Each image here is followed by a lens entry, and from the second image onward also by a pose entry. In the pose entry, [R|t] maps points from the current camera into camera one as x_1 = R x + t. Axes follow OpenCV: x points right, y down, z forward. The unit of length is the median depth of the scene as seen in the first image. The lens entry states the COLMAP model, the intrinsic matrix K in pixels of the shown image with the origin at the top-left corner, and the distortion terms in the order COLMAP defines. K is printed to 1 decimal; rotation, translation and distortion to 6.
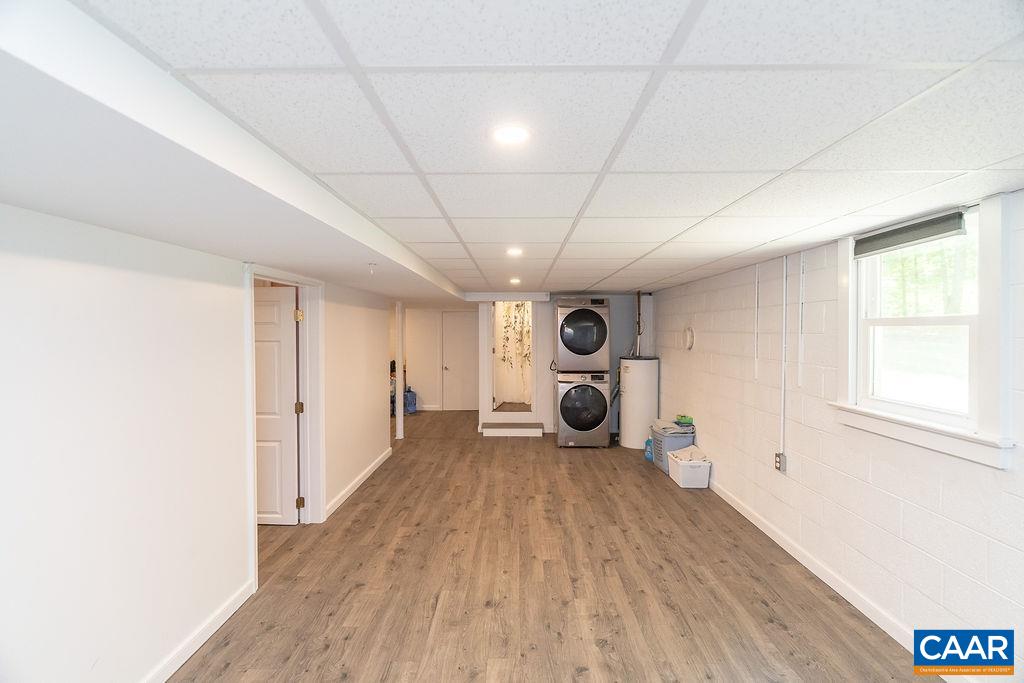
lens RADIAL K [[459.9, 0, 512.5], [0, 459.9, 338.1], [0, 0, 1]] dist [-0.004283, 0.000665]
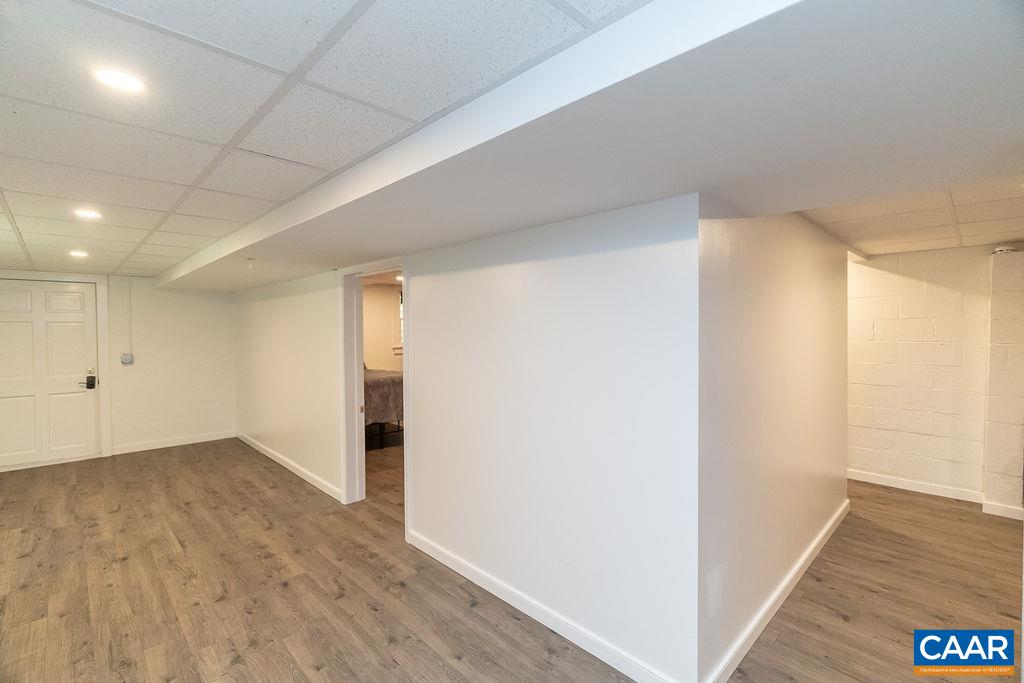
lens RADIAL K [[457.5, 0, 509.8], [0, 457.5, 337.5], [0, 0, 1]] dist [-0.000757, 0.000370]
pose [[-0.707392, 0.017778, -0.706598, 0.049750], [-0.009604, 0.999350, 0.034759, -0.006296], [0.706756, 0.031374, -0.706761, 2.012572]]
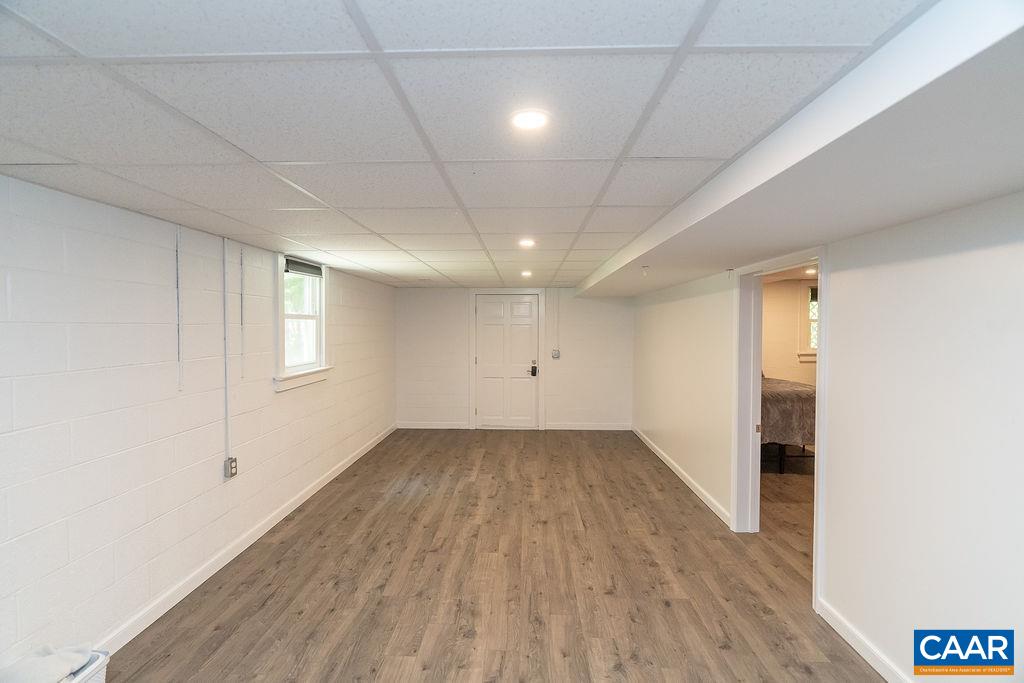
lens RADIAL K [[459.9, 0, 512.5], [0, 459.9, 338.1], [0, 0, 1]] dist [-0.004283, 0.000665]
pose [[-0.999805, -0.002401, 0.019581, 0.015537], [-0.001512, 0.998972, 0.045302, -0.025160], [-0.019670, 0.045264, -0.998781, 1.937129]]
